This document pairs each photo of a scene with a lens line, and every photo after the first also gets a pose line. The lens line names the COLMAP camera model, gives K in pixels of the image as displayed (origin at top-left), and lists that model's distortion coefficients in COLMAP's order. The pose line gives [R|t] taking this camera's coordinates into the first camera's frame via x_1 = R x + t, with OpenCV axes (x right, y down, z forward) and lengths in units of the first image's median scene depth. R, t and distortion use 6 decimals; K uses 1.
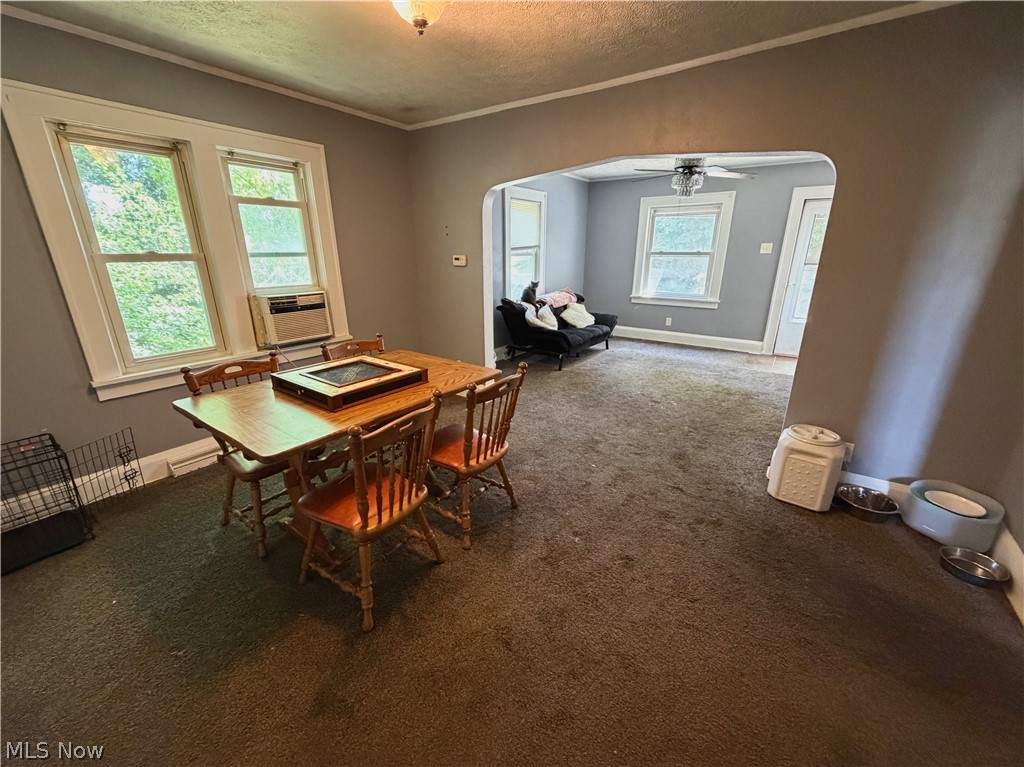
lens RADIAL K [[415.1, 0, 507.8], [0, 415.1, 385.9], [0, 0, 1]] dist [-0.001121, -0.000076]
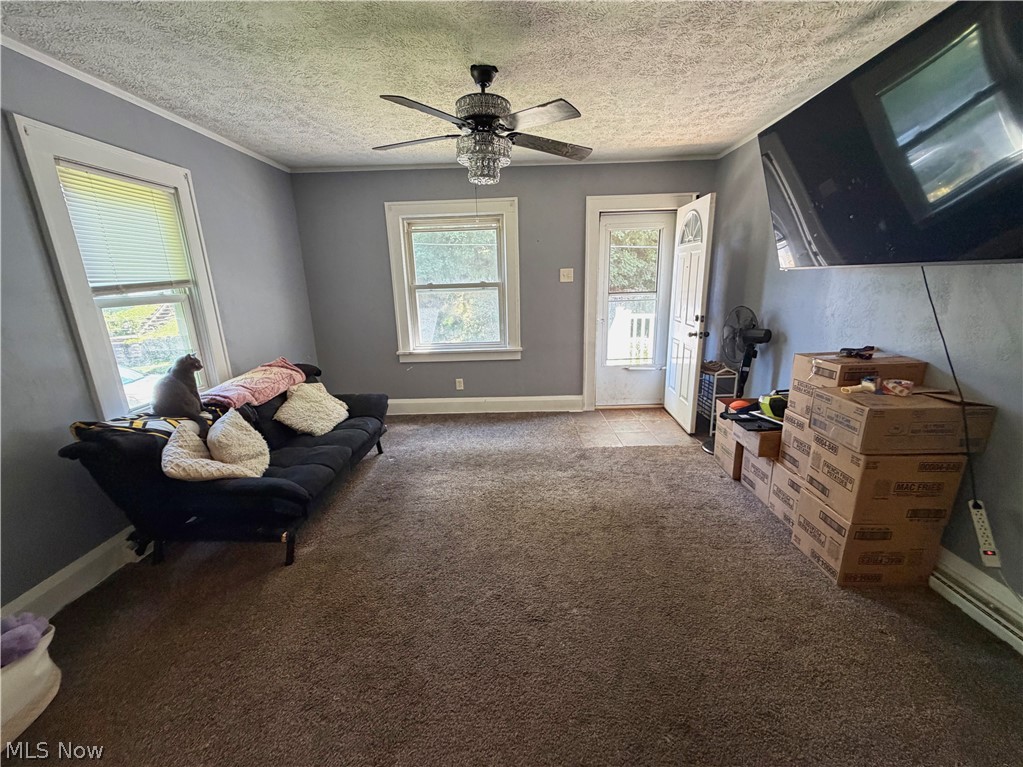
lens RADIAL K [[414.7, 0, 509.6], [0, 414.7, 388.3], [0, 0, 1]] dist [-0.001121, -0.000076]
pose [[0.824166, -0.168916, 0.540571, 0.096014], [0.205646, 0.978596, -0.007743, -0.141190], [-0.527693, 0.117548, 0.841262, 0.431189]]
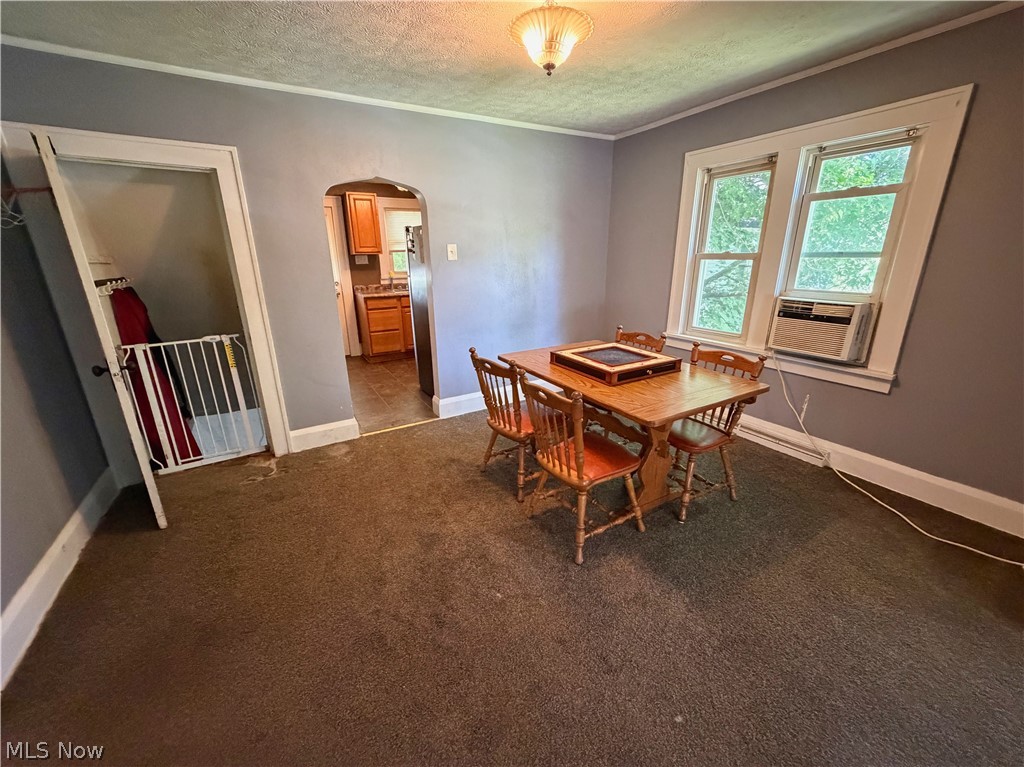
lens RADIAL K [[415.1, 0, 509.6], [0, 415.1, 384.7], [0, 0, 1]] dist [-0.001121, -0.000076]
pose [[-0.415181, 0.280926, -0.865278, 0.718132], [-0.270214, 0.870123, 0.412154, -0.335109], [0.868682, 0.404928, -0.285349, 1.014830]]
